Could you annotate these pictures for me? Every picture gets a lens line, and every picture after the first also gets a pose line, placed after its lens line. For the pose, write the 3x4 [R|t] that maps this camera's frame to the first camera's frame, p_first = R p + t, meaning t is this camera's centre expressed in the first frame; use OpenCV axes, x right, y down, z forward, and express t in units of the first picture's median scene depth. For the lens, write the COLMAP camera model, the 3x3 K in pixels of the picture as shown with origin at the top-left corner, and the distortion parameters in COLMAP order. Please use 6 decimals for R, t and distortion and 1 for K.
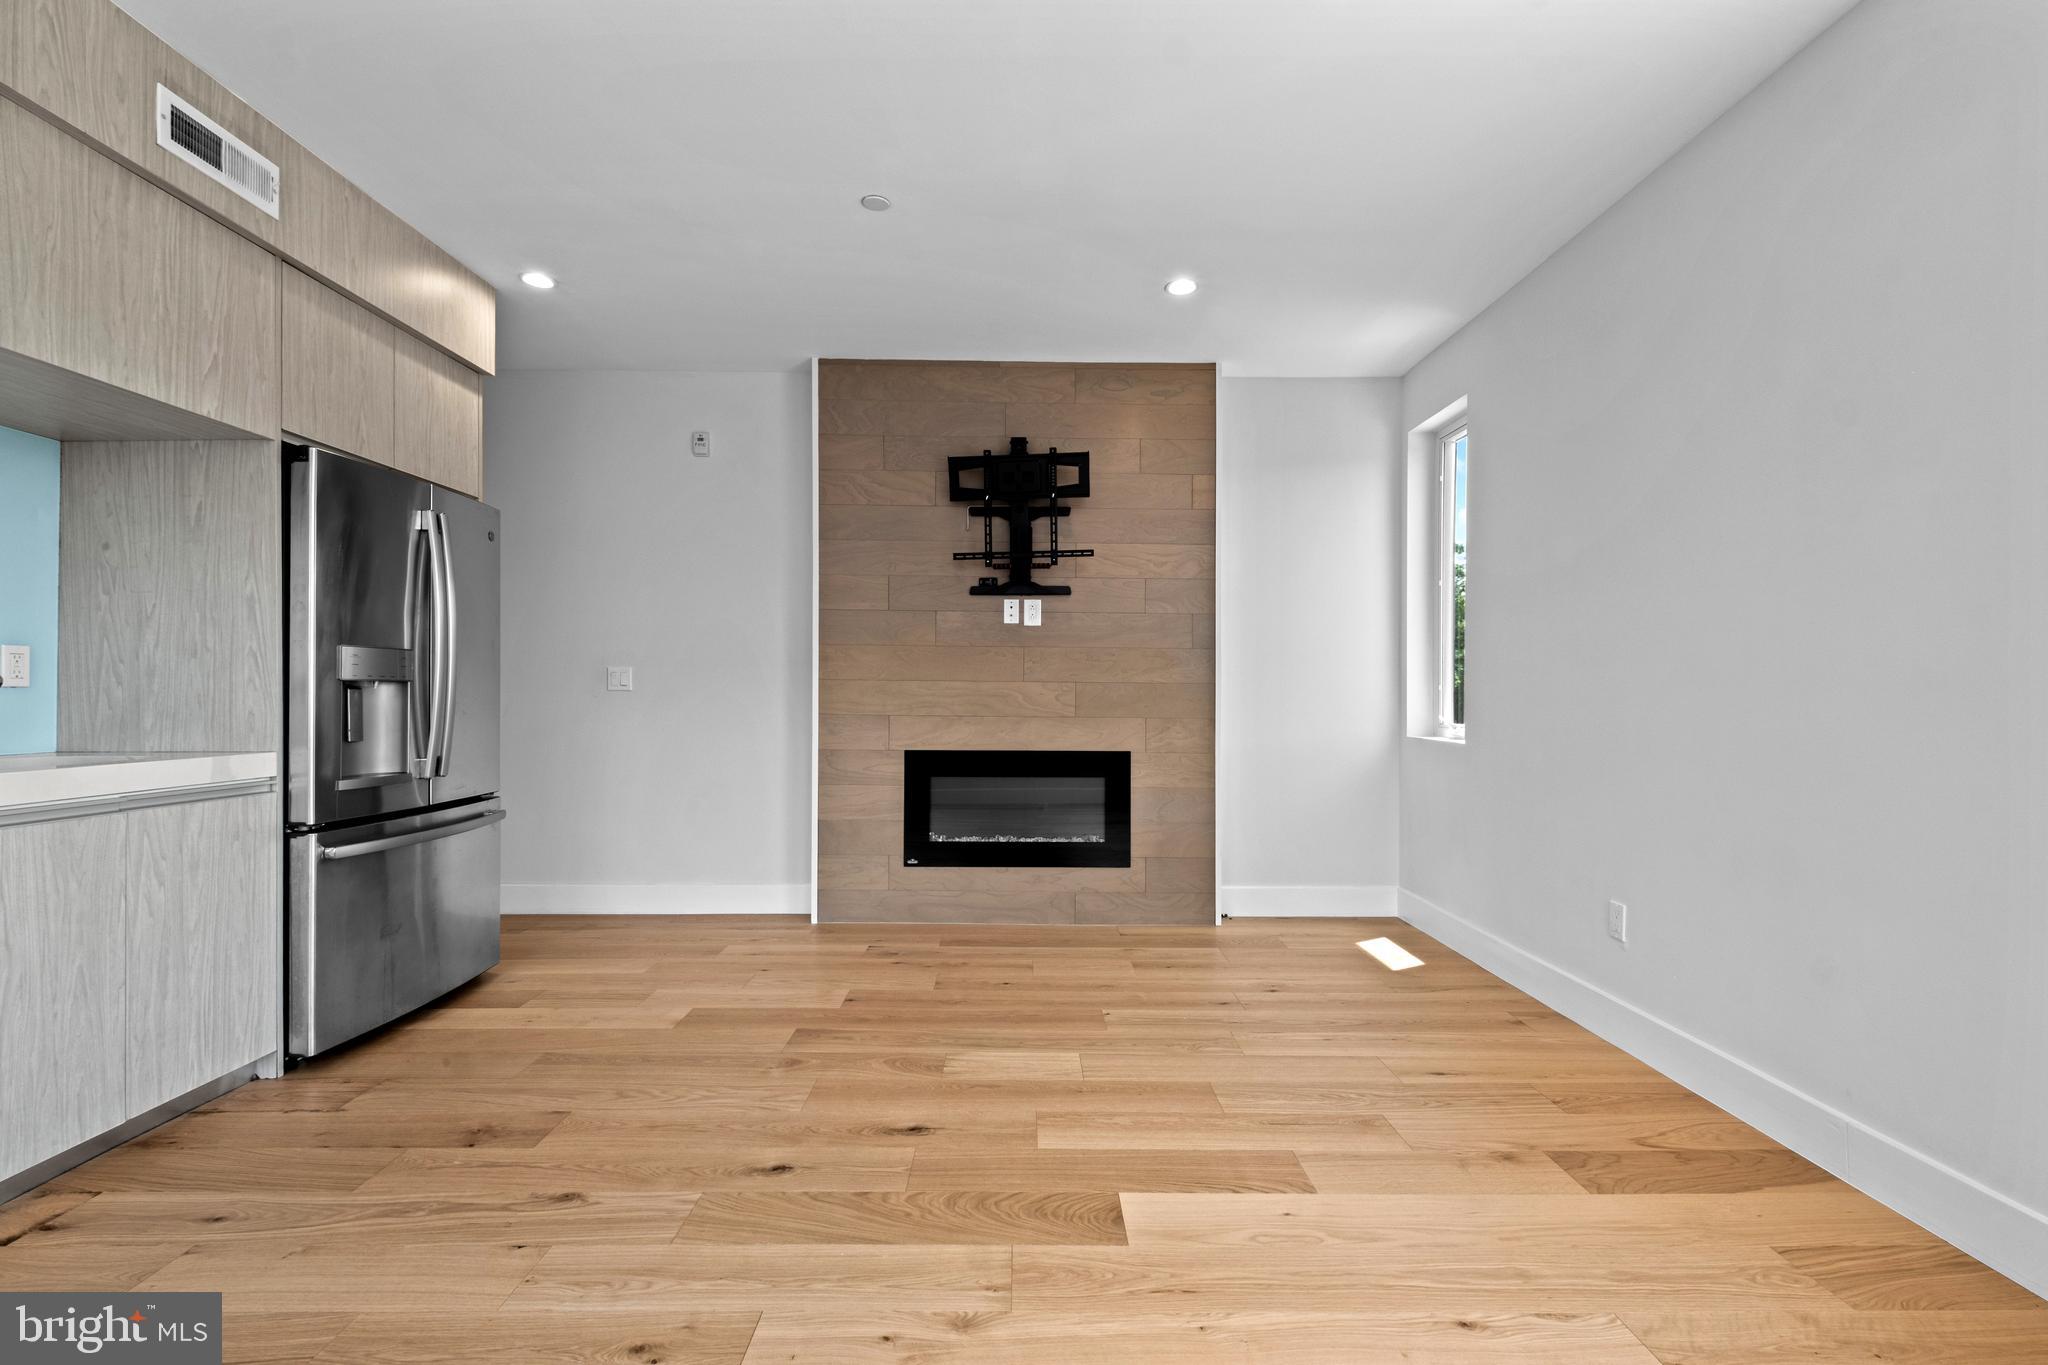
lens RADIAL K [[895.5, 0, 1026.0], [0, 895.5, 693.1], [0, 0, 1]] dist [0.008850, -0.006595]
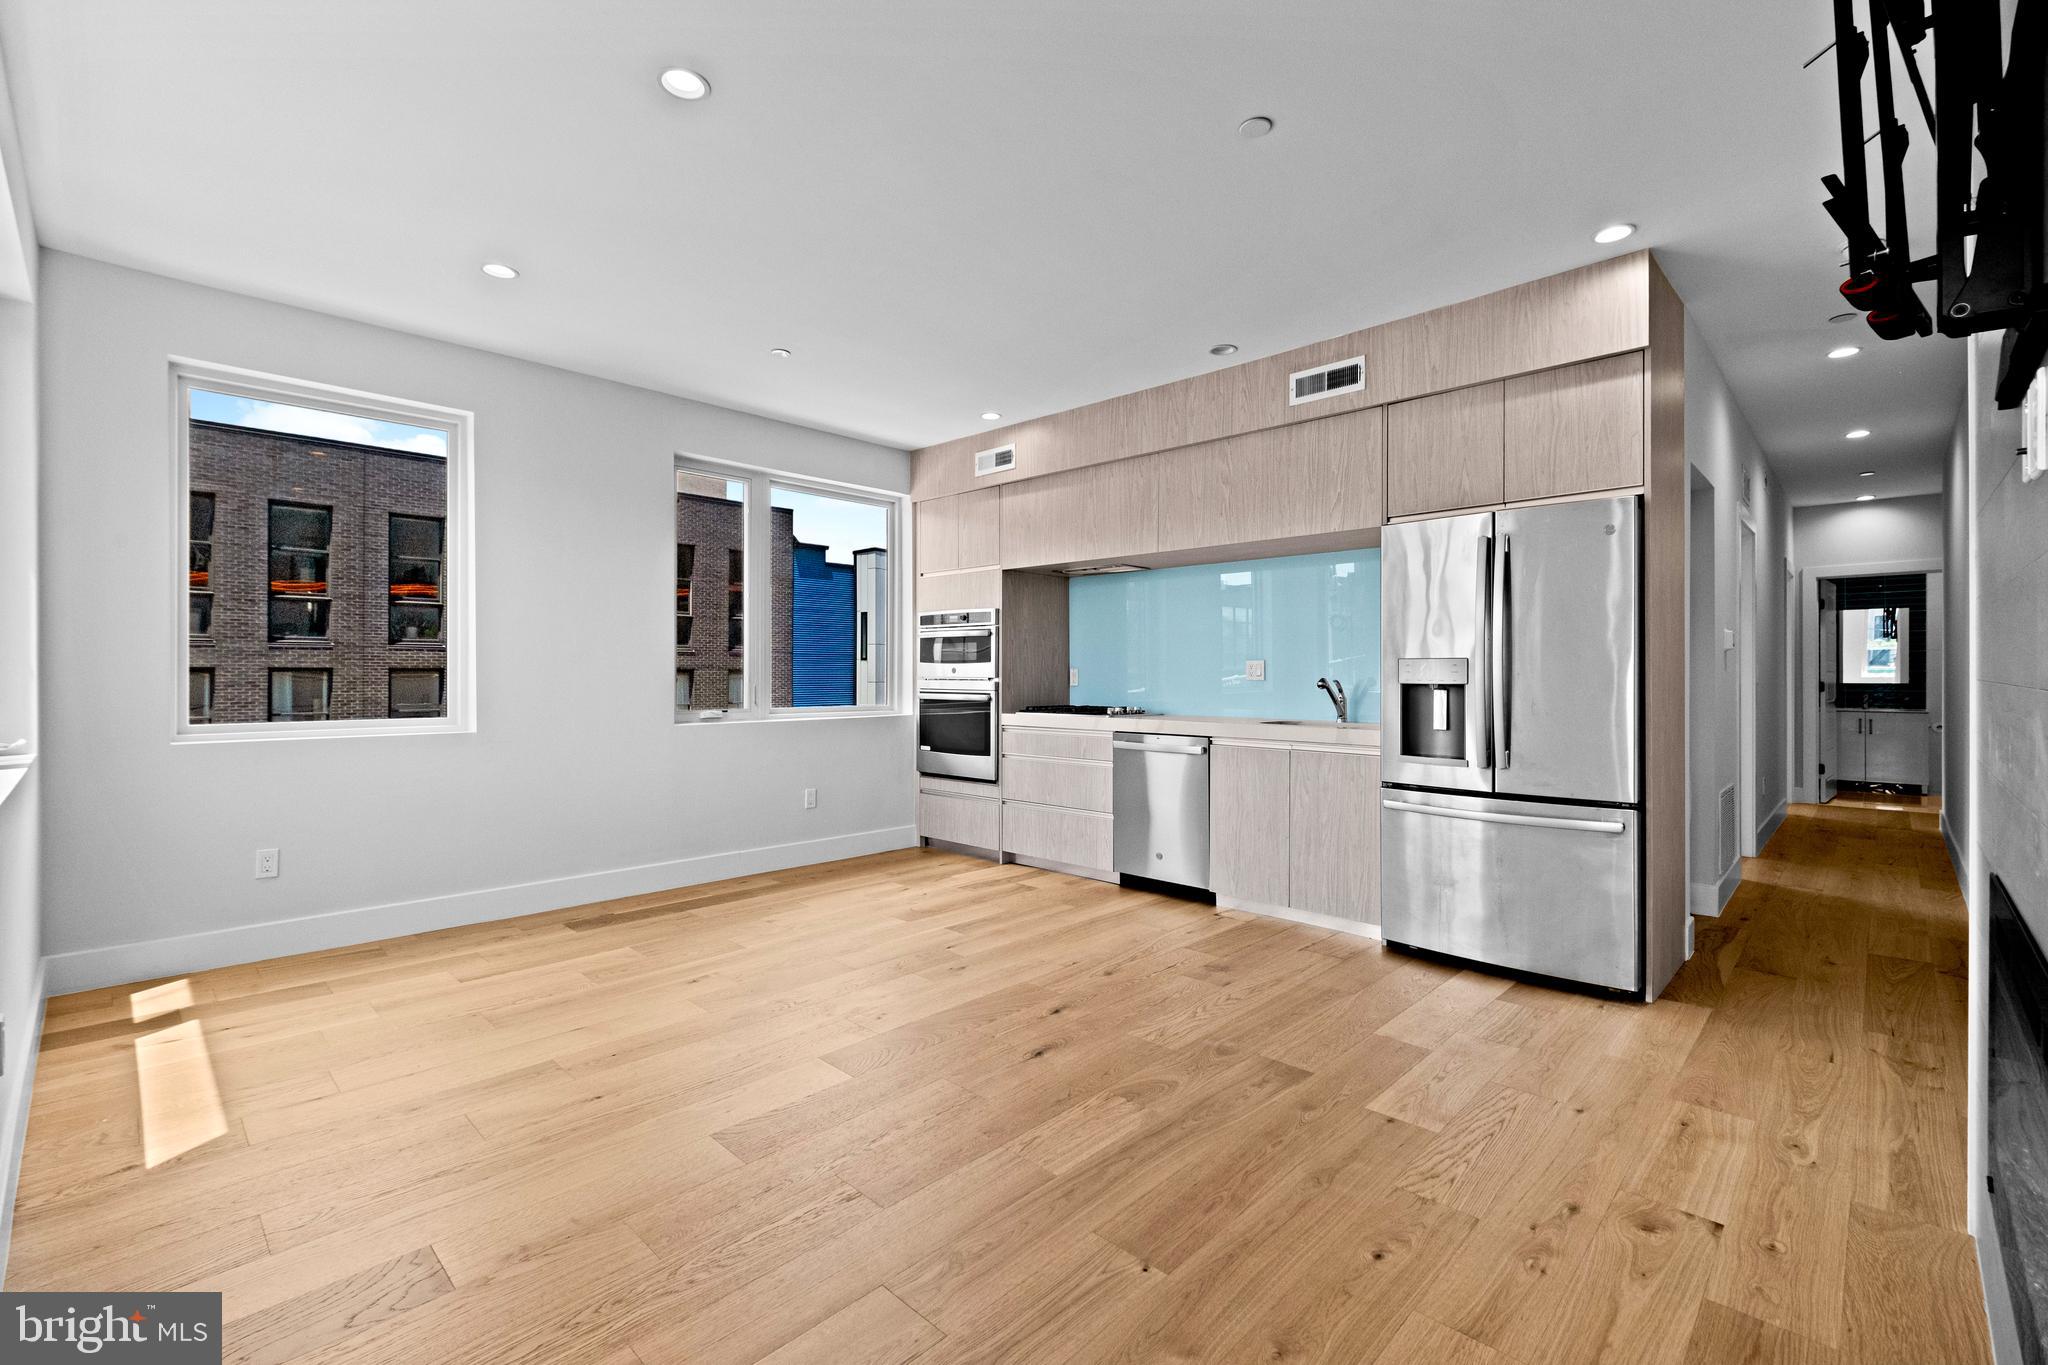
lens RADIAL K [[898.2, 0, 1033.8], [0, 898.2, 675.3], [0, 0, 1]] dist [-0.000591, -0.000126]
pose [[-0.699797, 0.000948, -0.714341, 0.550242], [-0.000470, 0.999998, 0.001787, -0.024945], [0.714341, 0.001587, -0.699796, 1.349170]]
